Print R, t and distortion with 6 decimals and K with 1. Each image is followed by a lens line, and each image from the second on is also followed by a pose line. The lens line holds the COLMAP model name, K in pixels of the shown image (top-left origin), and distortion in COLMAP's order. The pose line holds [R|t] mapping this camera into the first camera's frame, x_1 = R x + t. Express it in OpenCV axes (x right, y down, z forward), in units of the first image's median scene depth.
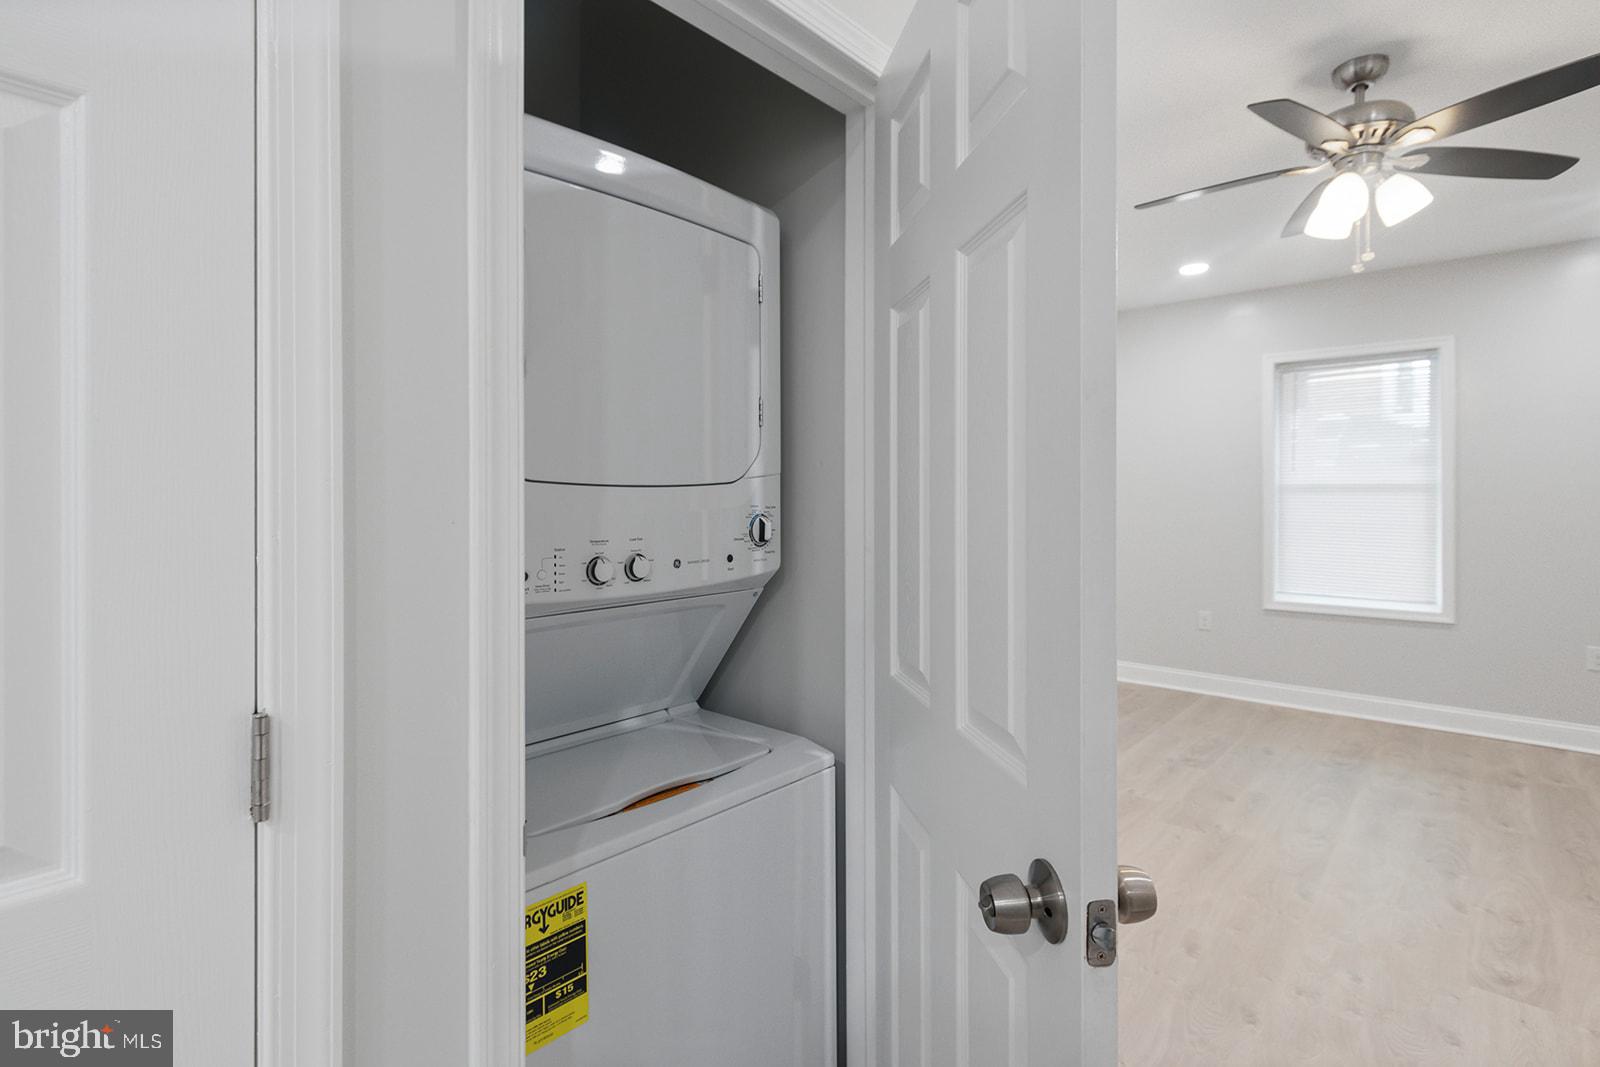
lens RADIAL K [[762.0, 0, 799.8], [0, 762.0, 501.8], [0, 0, 1]] dist [0.009714, -0.003691]
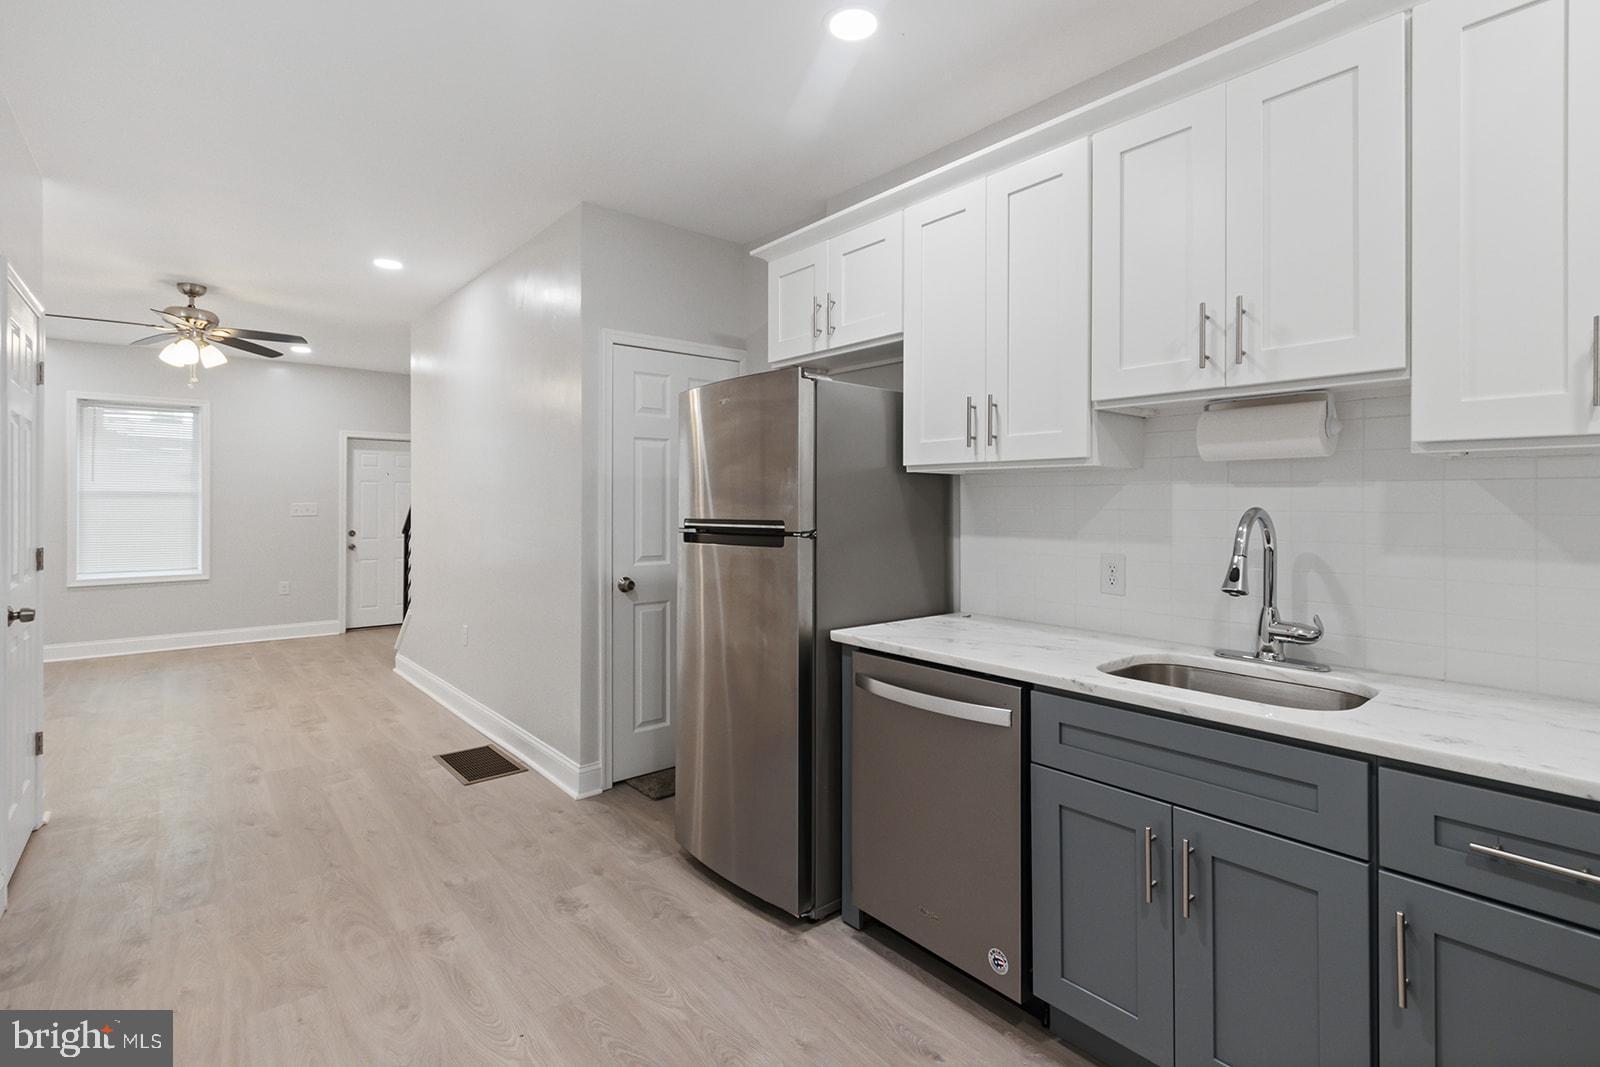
lens RADIAL K [[762.0, 0, 811.0], [0, 762.0, 493.9], [0, 0, 1]] dist [0.009714, -0.003691]
pose [[0.149340, 0.010650, 0.988728, -0.648658], [0.006857, 0.999907, -0.011806, 0.008182], [-0.988762, 0.008543, 0.149254, -0.581117]]
